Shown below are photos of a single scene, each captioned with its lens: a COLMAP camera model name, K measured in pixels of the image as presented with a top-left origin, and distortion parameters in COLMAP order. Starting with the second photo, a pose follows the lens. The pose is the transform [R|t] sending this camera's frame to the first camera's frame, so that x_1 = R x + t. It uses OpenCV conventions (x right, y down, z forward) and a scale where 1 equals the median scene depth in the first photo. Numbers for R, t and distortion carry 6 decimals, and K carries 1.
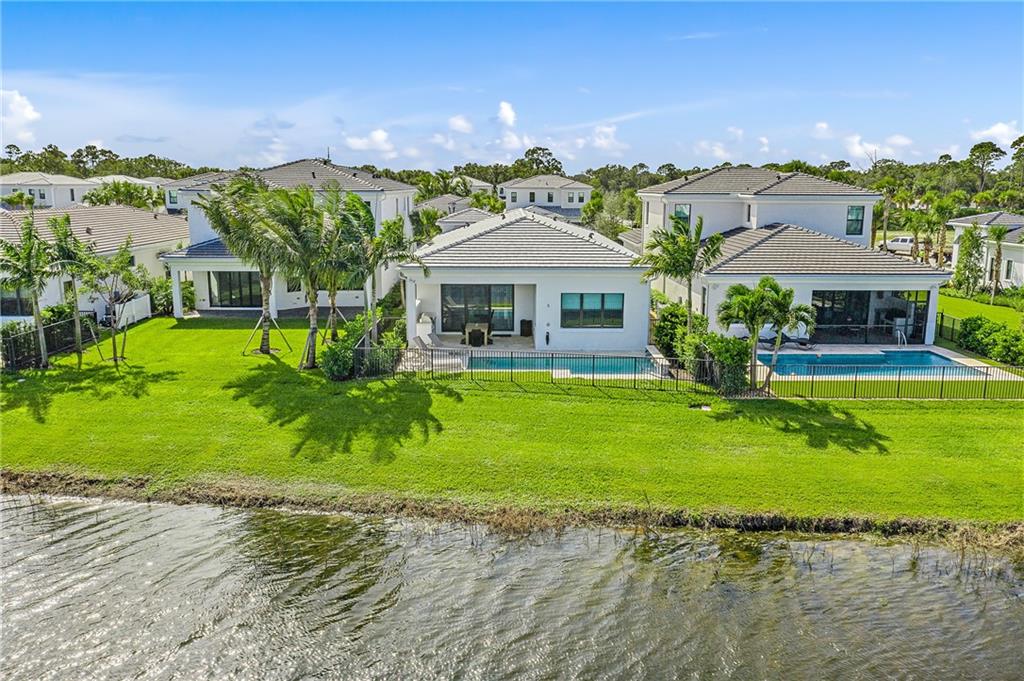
lens RADIAL K [[808.5, 0, 512.0], [0, 808.5, 340.5], [0, 0, 1]] dist [-0.013185, 0.004900]
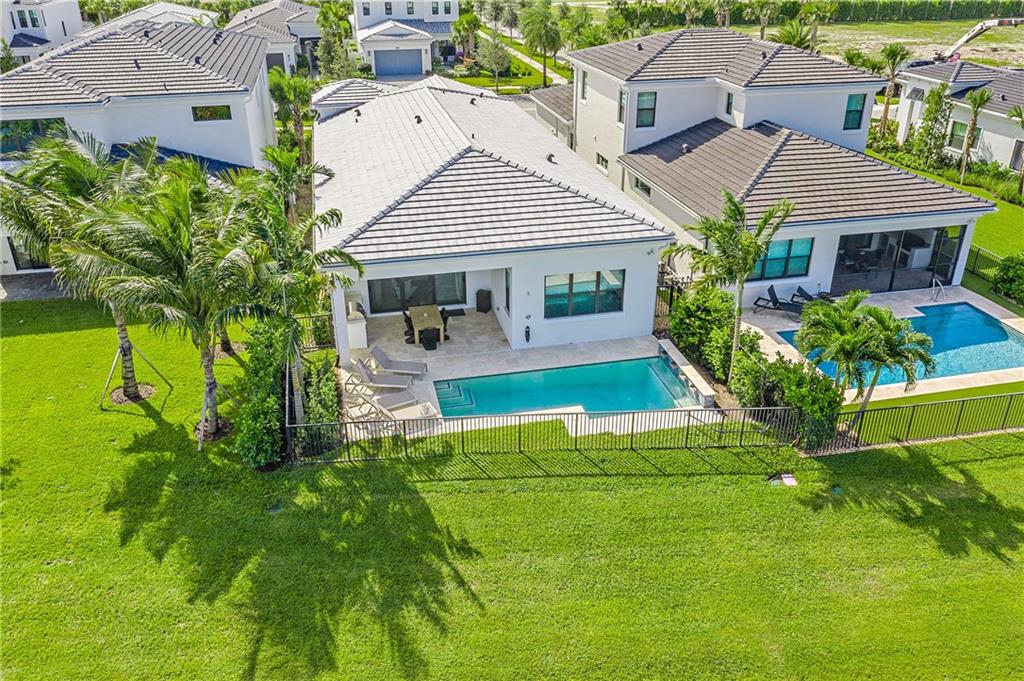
lens RADIAL K [[808.5, 0, 512.0], [0, 808.5, 340.5], [0, 0, 1]] dist [-0.013185, 0.004900]
pose [[0.977712, -0.099604, 0.184819, -0.113091], [0.045939, 0.960462, 0.274596, -0.210112], [-0.204863, -0.259985, 0.943631, 0.299680]]
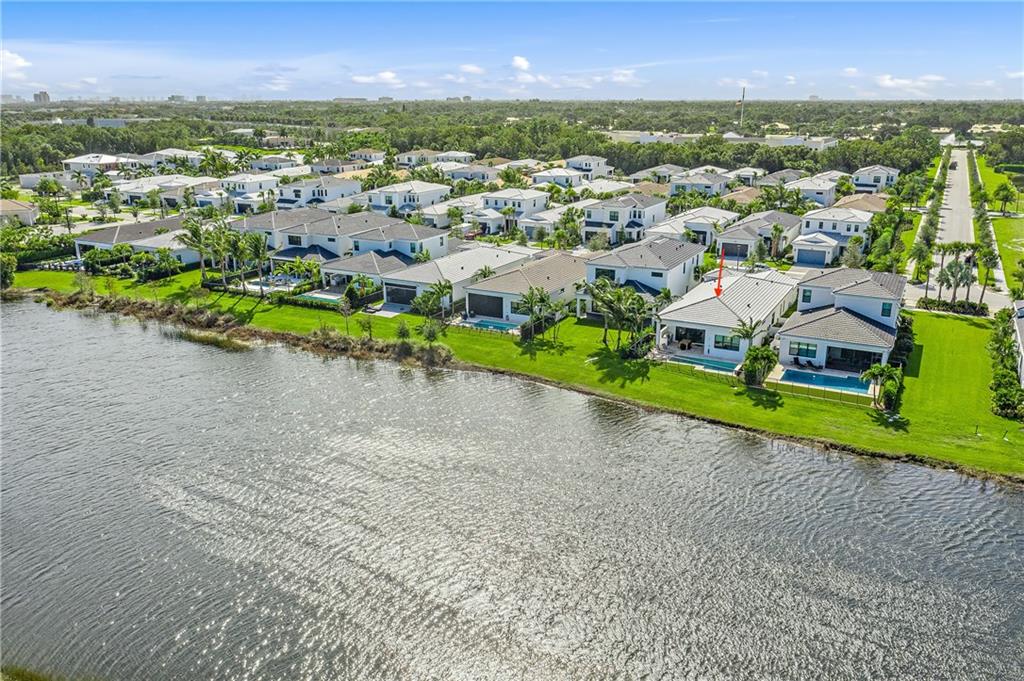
lens RADIAL K [[808.5, 0, 512.0], [0, 808.5, 340.5], [0, 0, 1]] dist [-0.013185, 0.004900]
pose [[0.876265, 0.133657, -0.462920, 0.693857], [-0.086701, 0.988812, 0.121379, -0.298842], [0.473964, -0.066225, 0.878050, -1.566115]]
